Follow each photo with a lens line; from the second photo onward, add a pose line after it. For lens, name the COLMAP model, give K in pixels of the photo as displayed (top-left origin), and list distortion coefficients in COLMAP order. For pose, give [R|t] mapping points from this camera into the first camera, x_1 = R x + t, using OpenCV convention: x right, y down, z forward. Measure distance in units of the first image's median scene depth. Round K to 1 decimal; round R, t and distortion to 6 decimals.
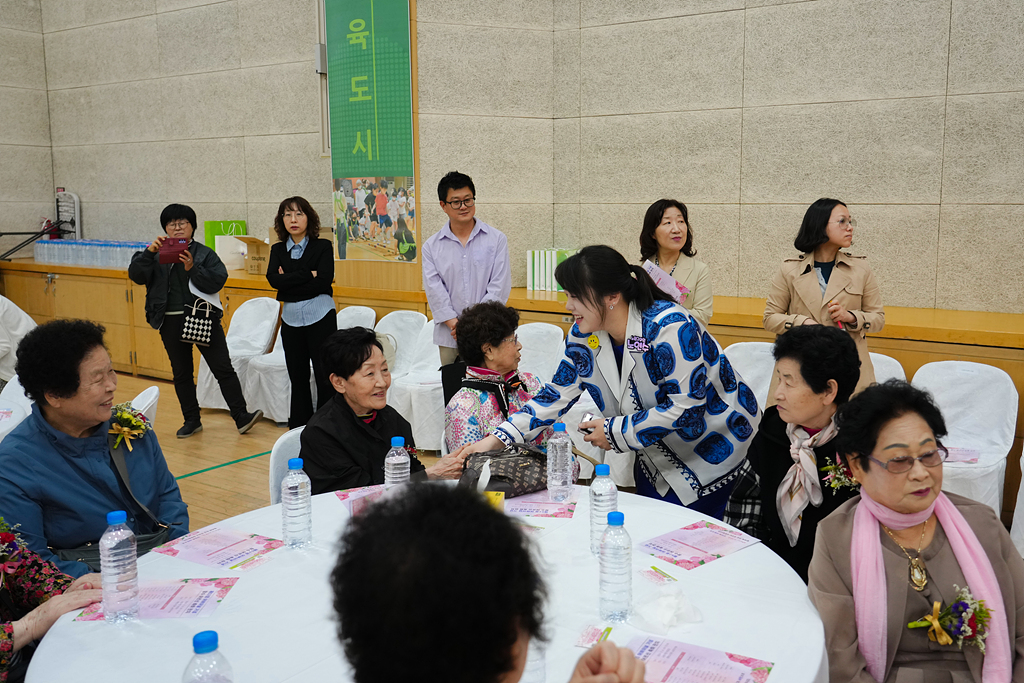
lens RADIAL K [[897.8, 0, 550.6], [0, 897.8, 310.7], [0, 0, 1]] dist [0.012535, 0.015282]
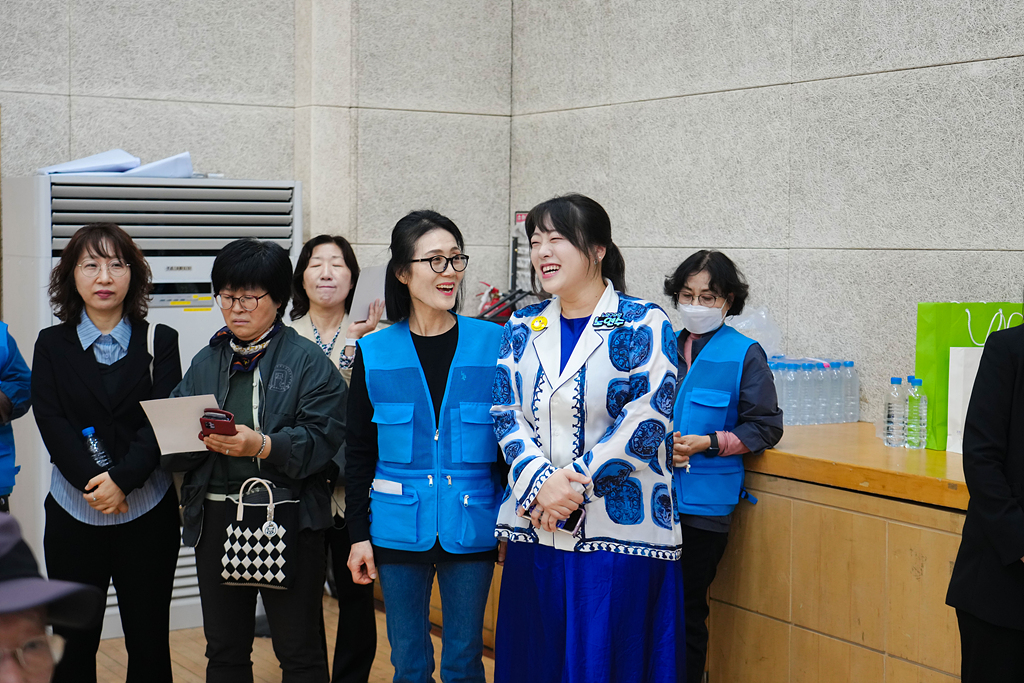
lens RADIAL K [[1609.0, 0, 512.0], [0, 1609.0, 341.5], [0, 0, 1]] dist [-0.020526, -0.023948]
pose [[0.894891, 0.035481, -0.444872, -0.370306], [-0.065167, 0.996539, -0.051608, -0.064769], [0.441501, 0.075174, 0.894106, 0.579319]]
